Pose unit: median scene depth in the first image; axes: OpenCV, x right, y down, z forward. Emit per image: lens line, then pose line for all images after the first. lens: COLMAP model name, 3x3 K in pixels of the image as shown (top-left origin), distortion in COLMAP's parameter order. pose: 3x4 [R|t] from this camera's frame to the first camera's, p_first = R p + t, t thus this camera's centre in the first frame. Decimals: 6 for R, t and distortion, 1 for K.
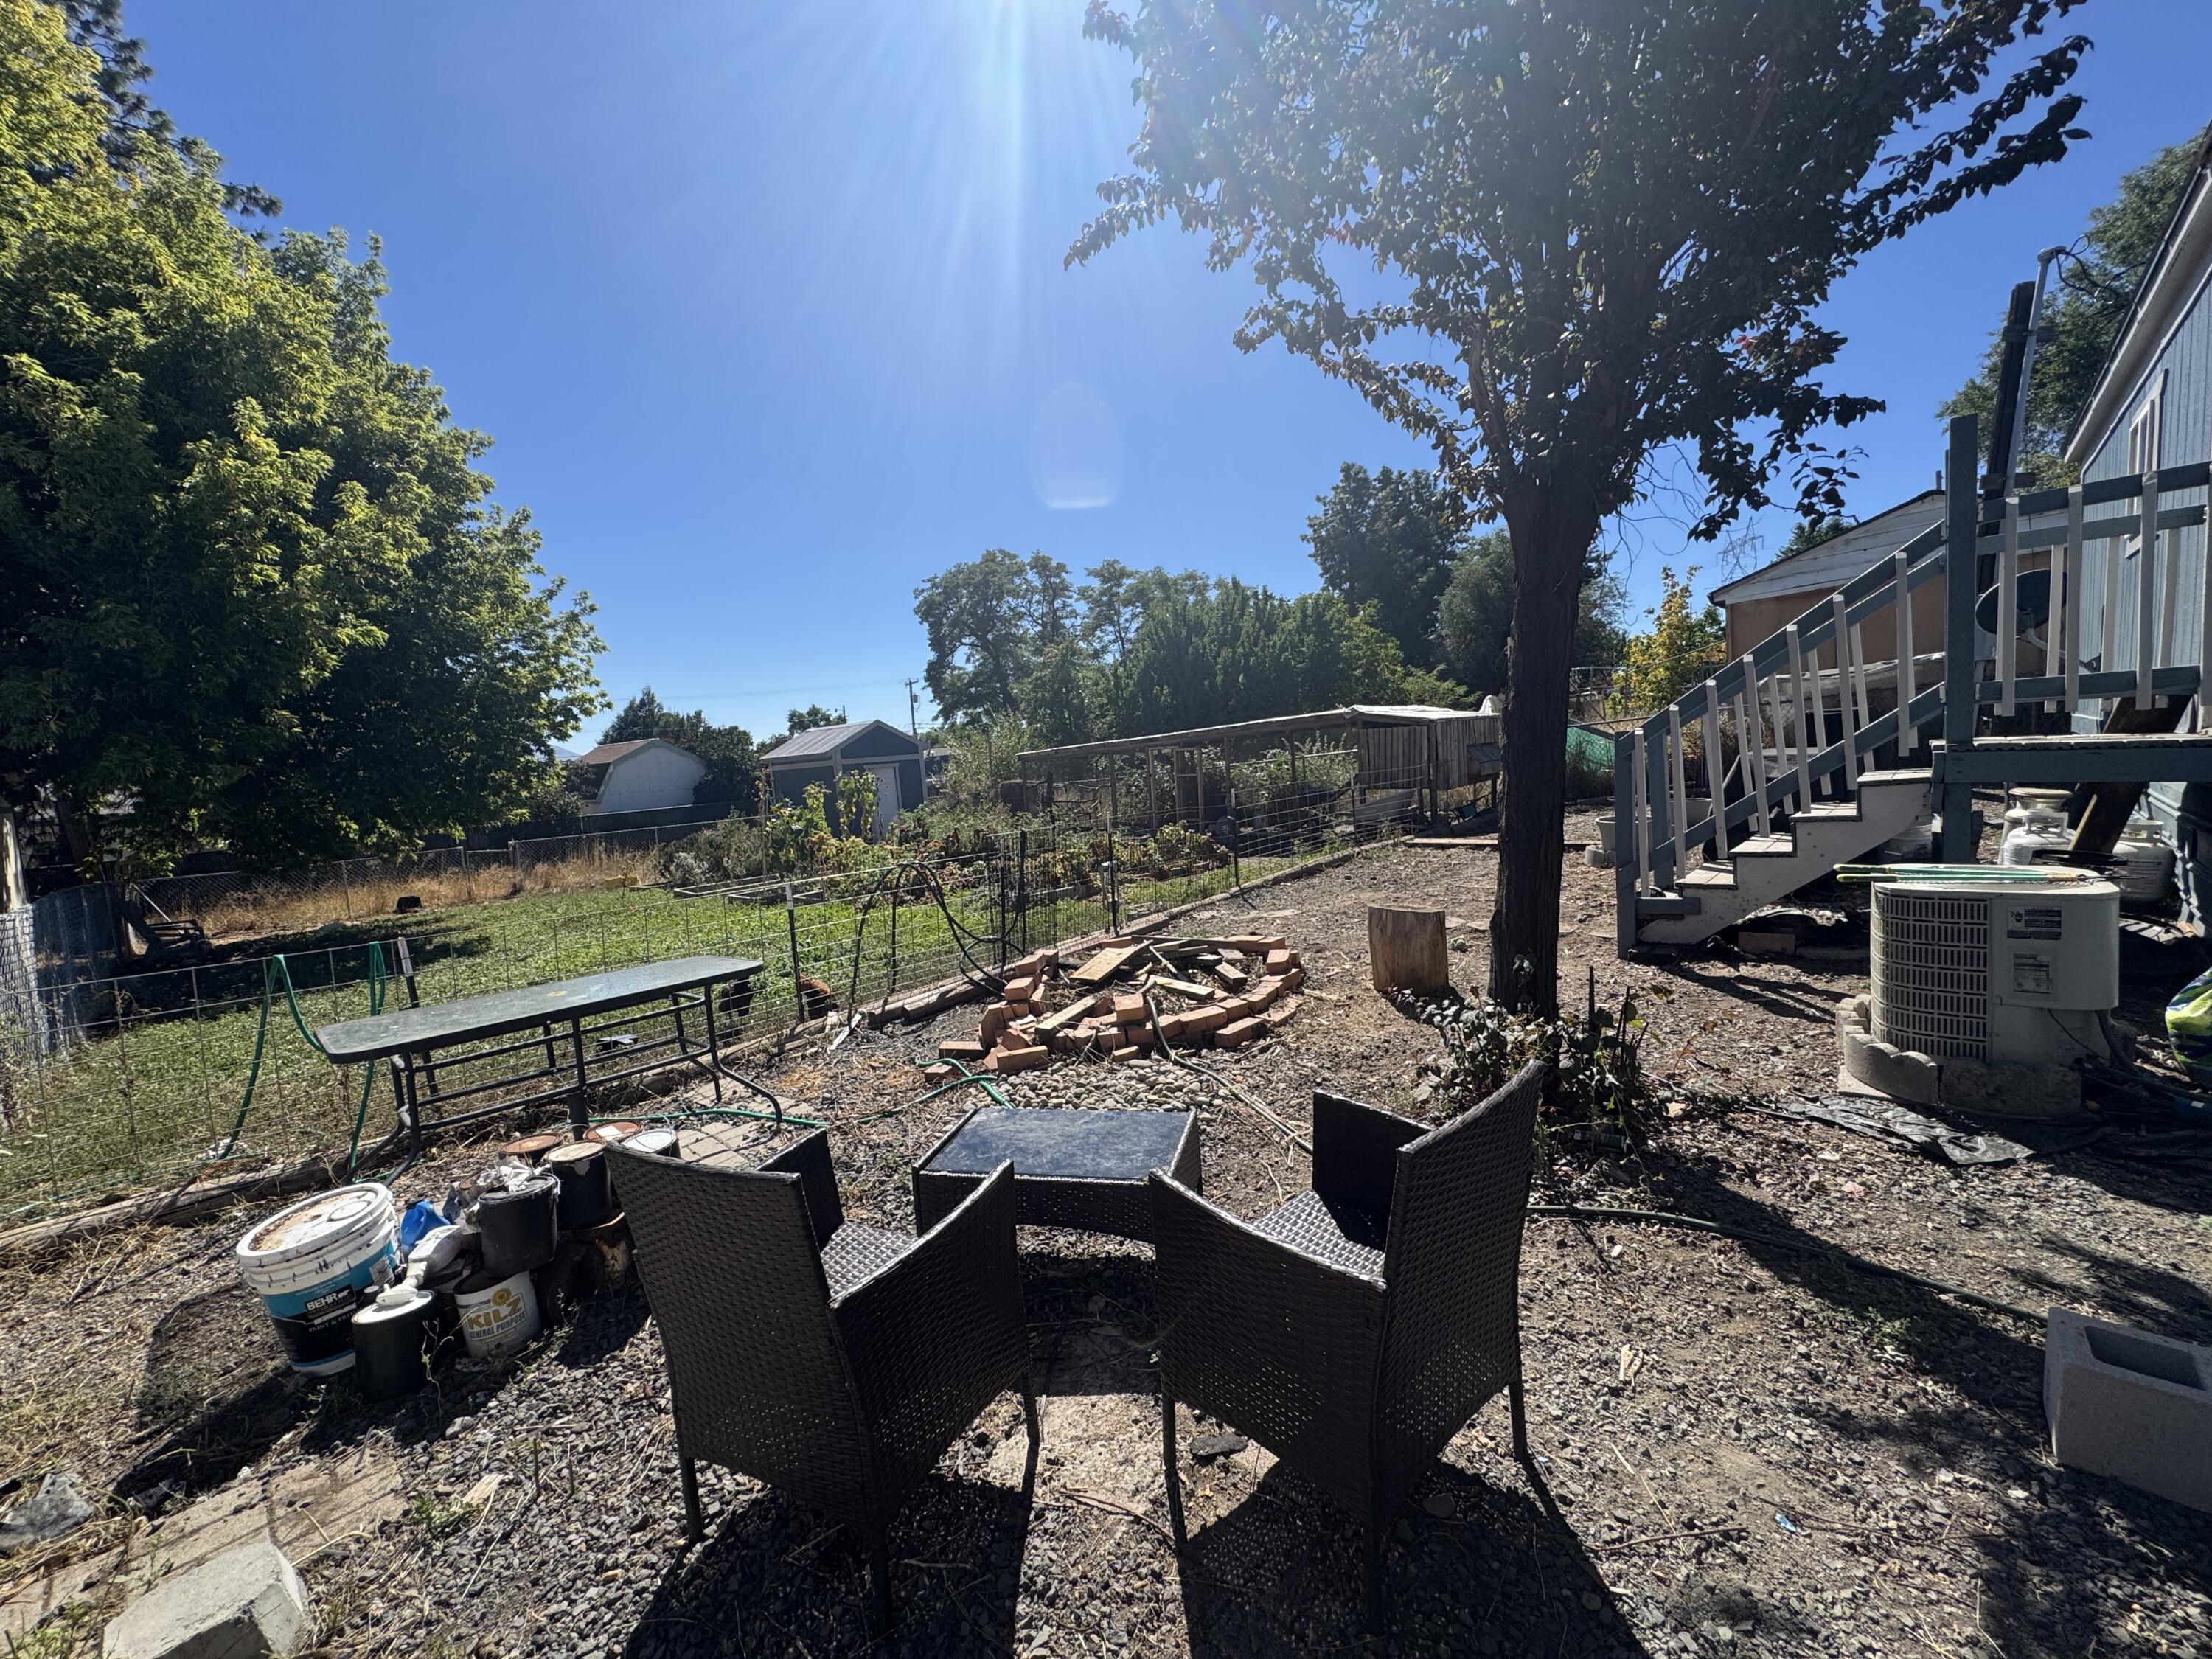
lens RADIAL K [[882.5, 0, 1102.0], [0, 882.5, 828.3], [0, 0, 1]] dist [-0.002537, 0.000238]
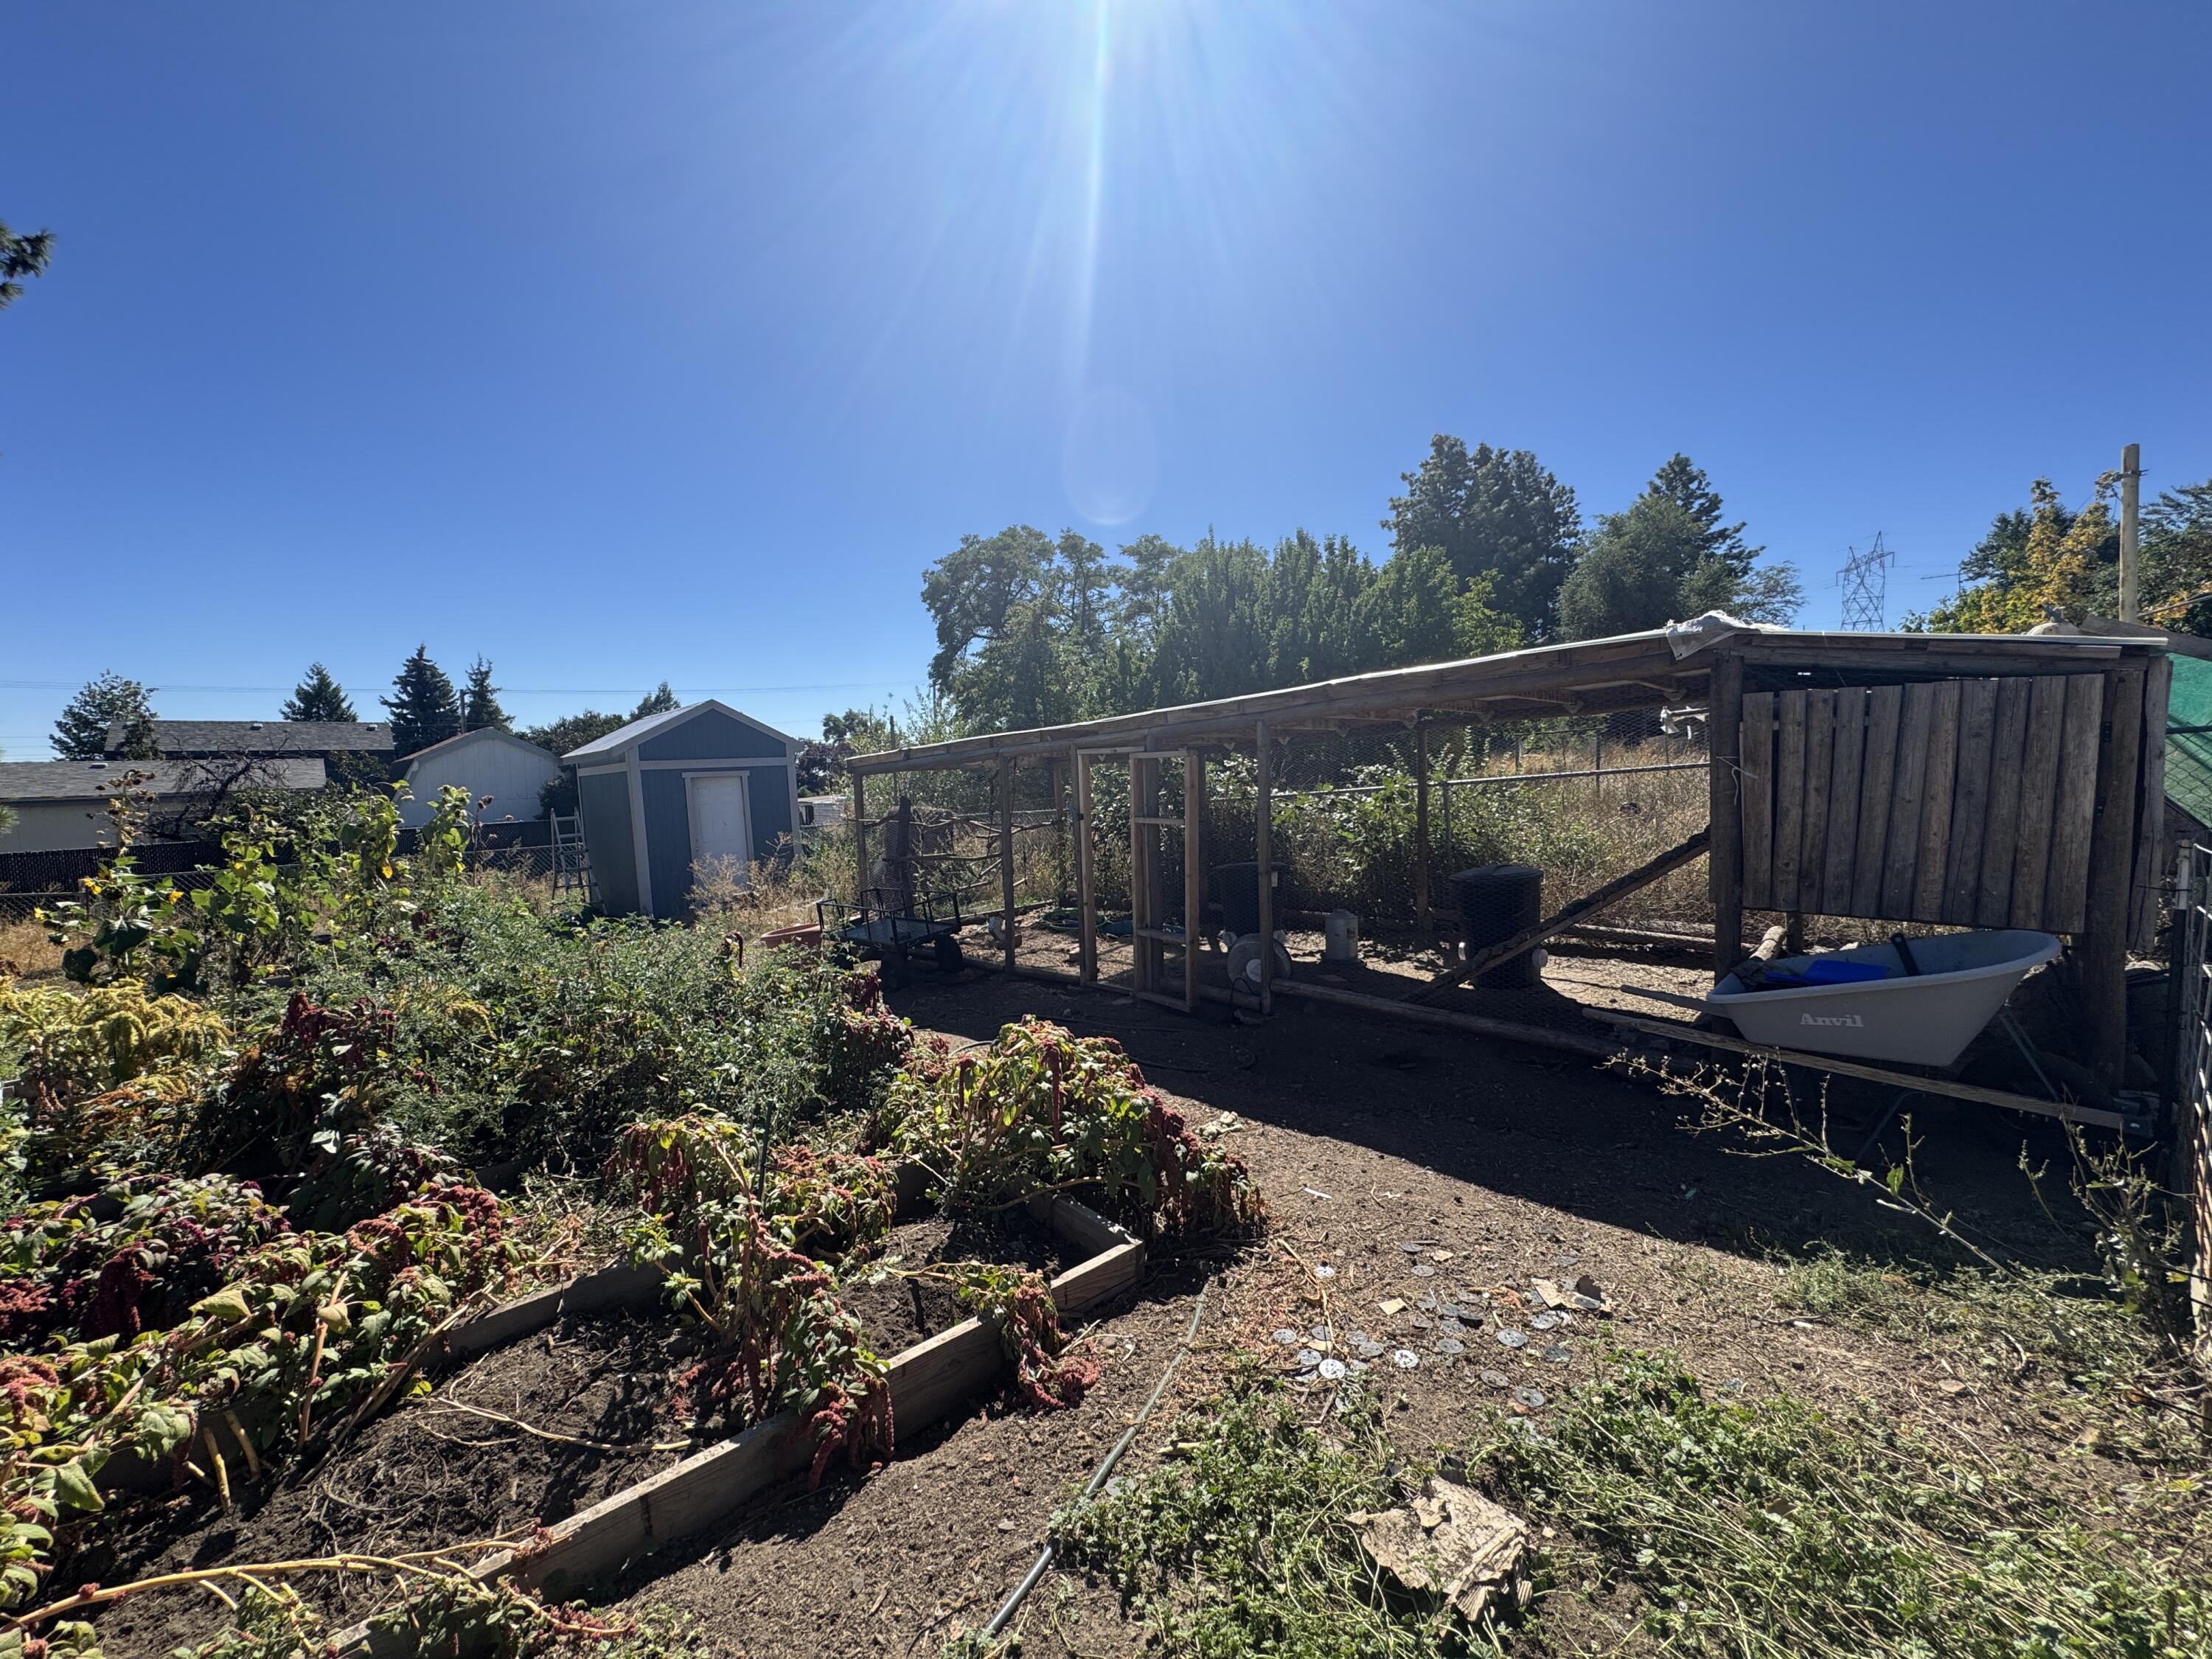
lens RADIAL K [[882.5, 0, 1102.0], [0, 882.5, 828.3], [0, 0, 1]] dist [-0.002537, 0.000238]
pose [[0.997317, 0.036537, -0.063427, 0.024330], [-0.037676, 0.999148, -0.016854, -0.012728], [0.062757, 0.019198, 0.997844, 0.156160]]
